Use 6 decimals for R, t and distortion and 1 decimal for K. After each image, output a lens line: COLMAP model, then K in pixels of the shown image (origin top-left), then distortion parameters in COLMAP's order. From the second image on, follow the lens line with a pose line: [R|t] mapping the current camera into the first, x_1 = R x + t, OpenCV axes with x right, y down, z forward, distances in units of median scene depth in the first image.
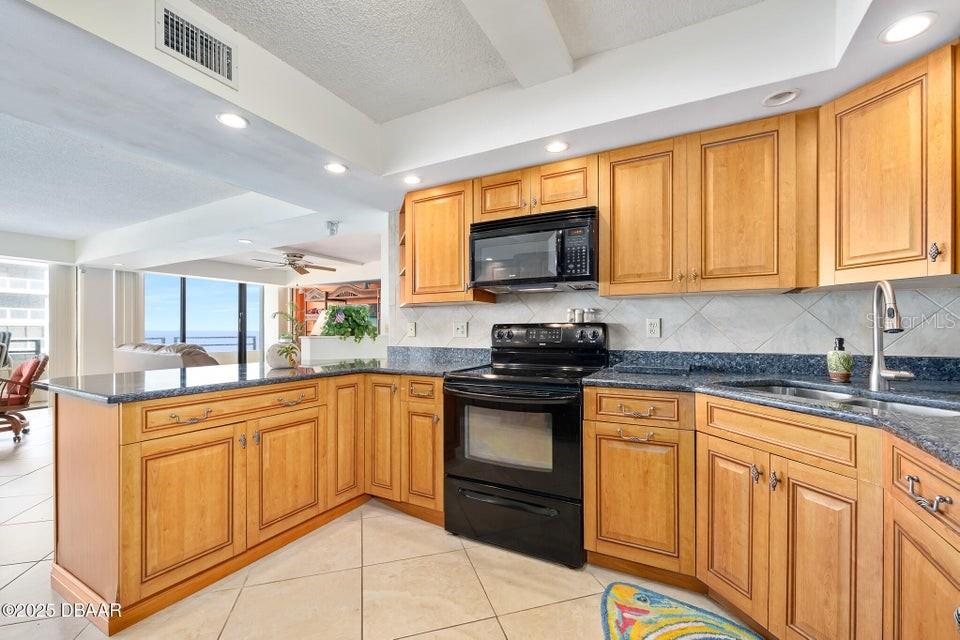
lens RADIAL K [[403.8, 0, 472.4], [0, 403.8, 329.8], [0, 0, 1]] dist [-0.000332, -0.000051]
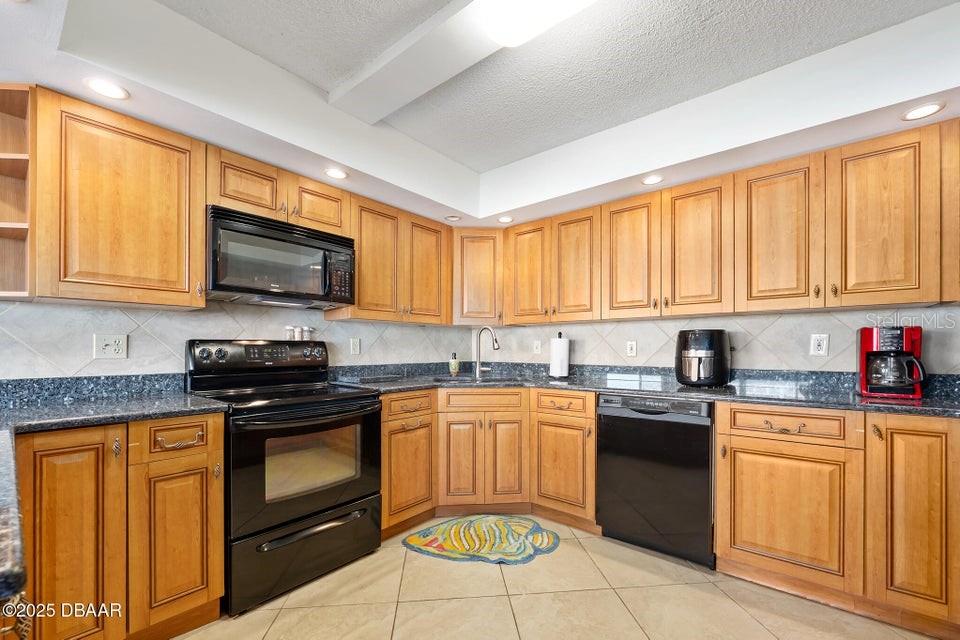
lens RADIAL K [[387.1, 0, 510.9], [0, 387.1, 350.6], [0, 0, 1]] dist [-0.002365, -0.000253]
pose [[0.147802, -0.002048, 0.989015, -0.725436], [-0.000480, 0.999998, 0.002142, 0.005402], [-0.989017, -0.000792, 0.147801, 0.405081]]
